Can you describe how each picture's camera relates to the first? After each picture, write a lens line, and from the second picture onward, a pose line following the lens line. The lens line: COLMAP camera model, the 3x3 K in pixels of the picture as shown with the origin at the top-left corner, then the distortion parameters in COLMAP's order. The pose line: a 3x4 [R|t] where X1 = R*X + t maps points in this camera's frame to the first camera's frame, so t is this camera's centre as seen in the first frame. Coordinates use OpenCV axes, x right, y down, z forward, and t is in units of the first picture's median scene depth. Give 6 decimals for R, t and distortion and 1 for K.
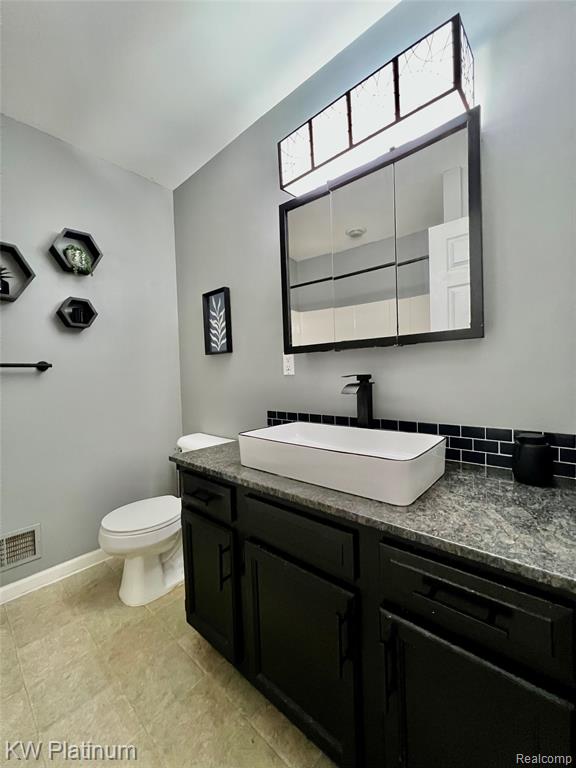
lens RADIAL K [[306.6, 0, 289.1], [0, 306.6, 383.6], [0, 0, 1]] dist [0.000554, -0.000022]
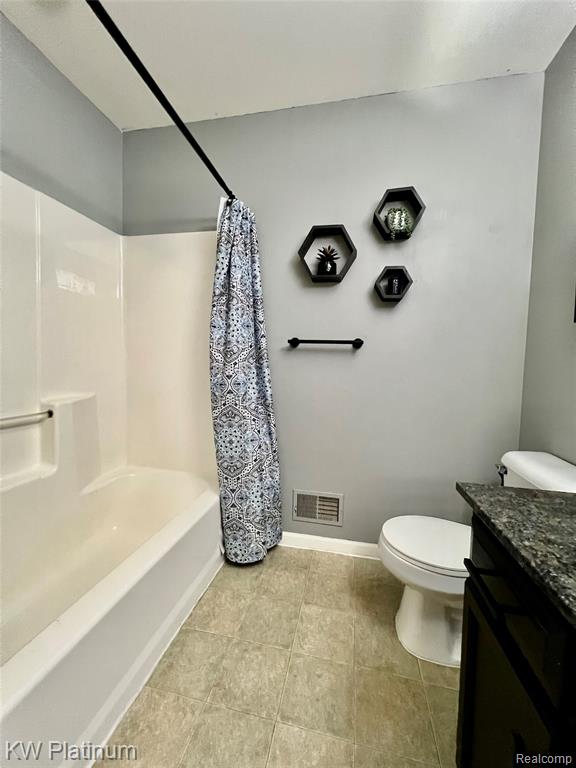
lens RADIAL K [[306.6, 0, 290.9], [0, 306.6, 381.1], [0, 0, 1]] dist [0.000554, -0.000022]
pose [[0.492970, 0.094798, -0.864867, -0.033865], [-0.066203, 0.995252, 0.071354, 0.009097], [0.867524, 0.022082, 0.496905, 0.317809]]
